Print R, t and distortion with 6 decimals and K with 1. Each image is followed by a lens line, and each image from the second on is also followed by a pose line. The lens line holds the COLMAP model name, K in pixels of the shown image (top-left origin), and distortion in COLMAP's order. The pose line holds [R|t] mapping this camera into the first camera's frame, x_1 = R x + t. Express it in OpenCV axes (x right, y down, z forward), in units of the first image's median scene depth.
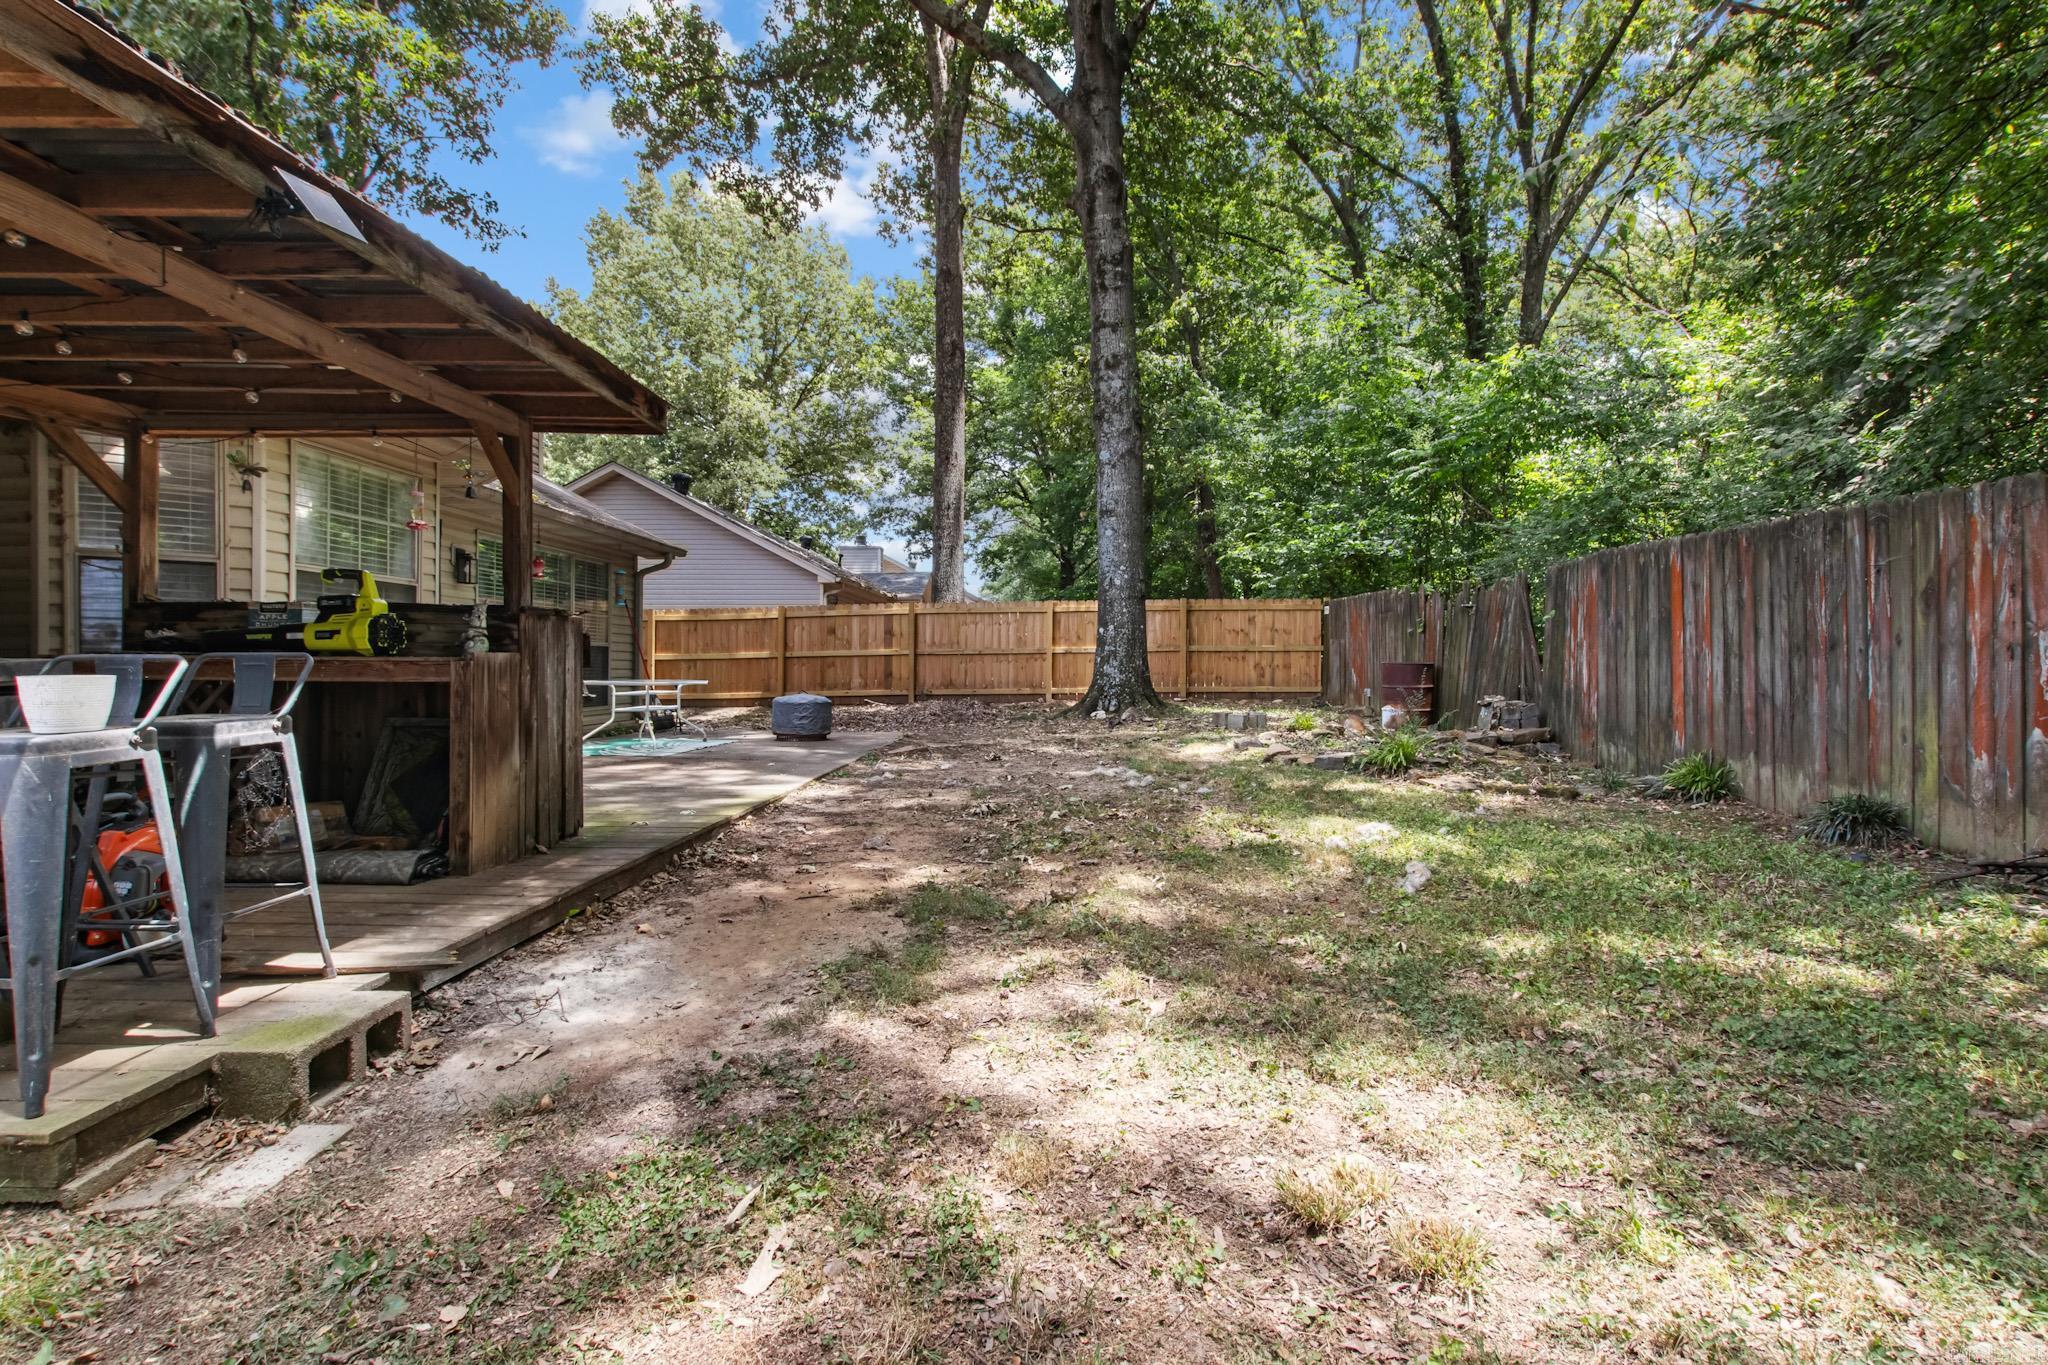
lens RADIAL K [[974.6, 0, 1020.8], [0, 974.6, 668.8], [0, 0, 1]] dist [0.019606, 0.000224]
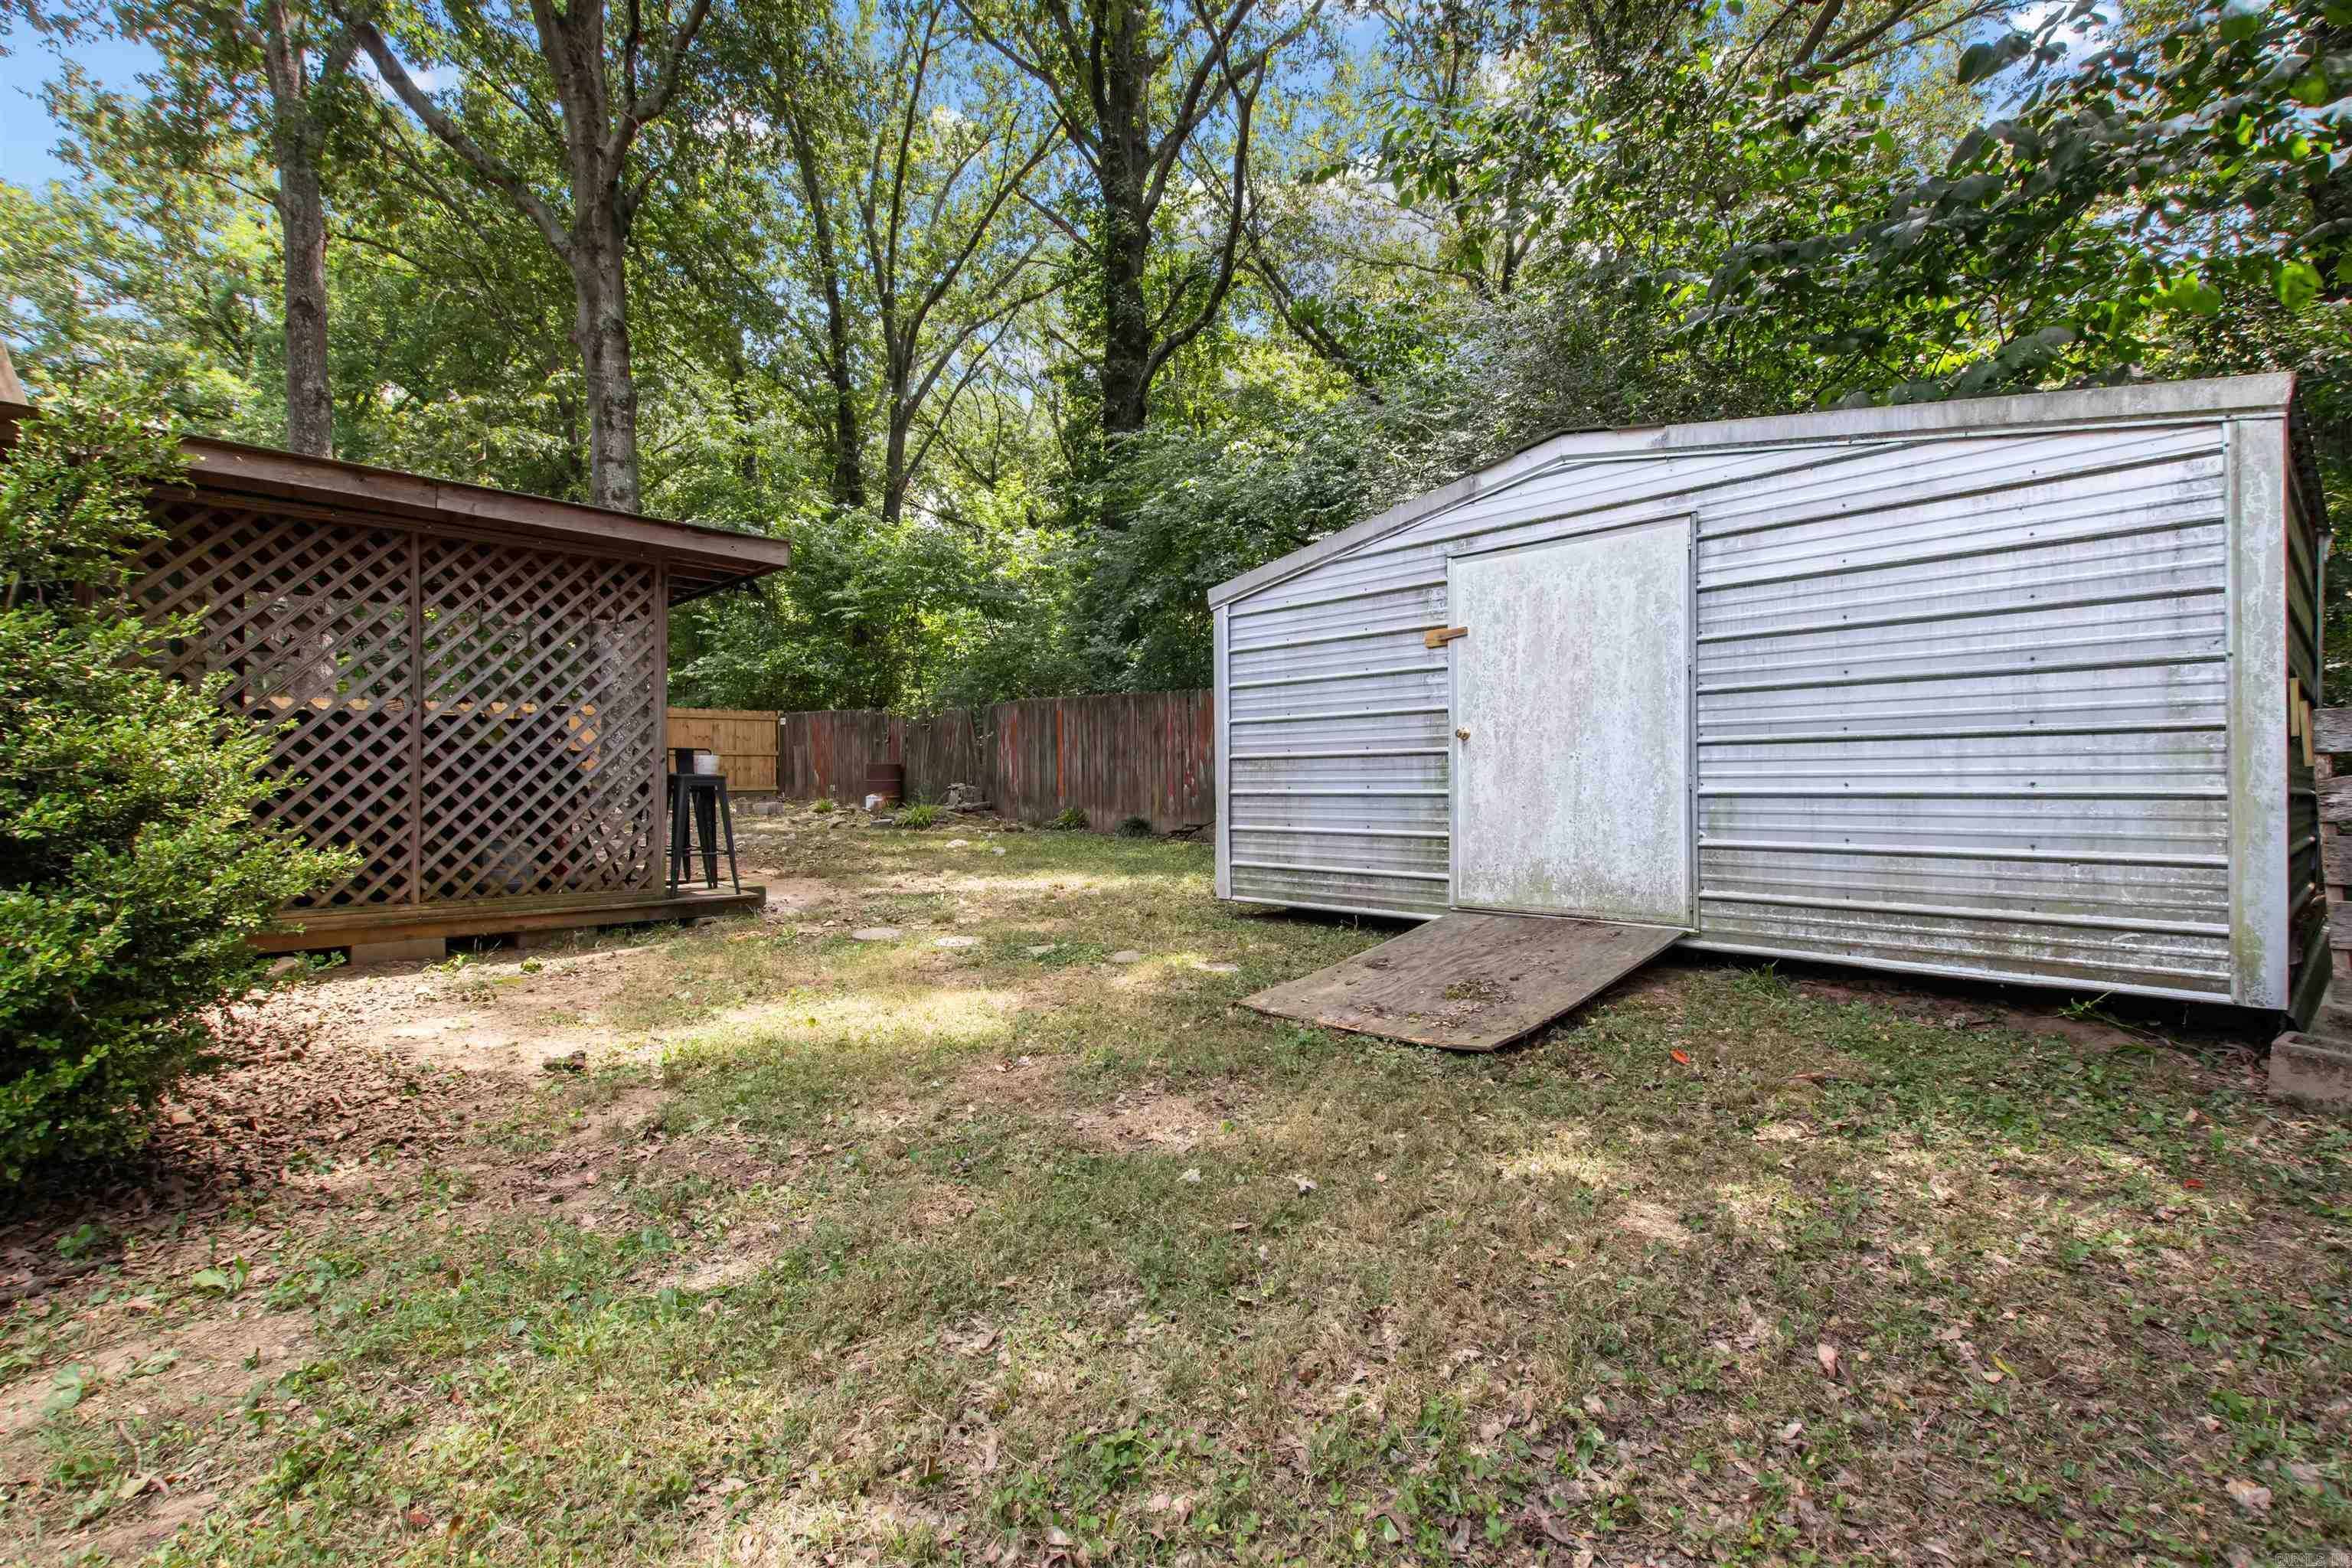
lens RADIAL K [[1052.3, 0, 1220.8], [0, 1052.3, 771.0], [0, 0, 1]] dist [0.000507, 0.000060]
pose [[0.682872, 0.003134, 0.730531, -0.304472], [0.003604, 0.999964, -0.007659, 0.014156], [-0.730529, 0.007863, 0.682836, -0.311437]]
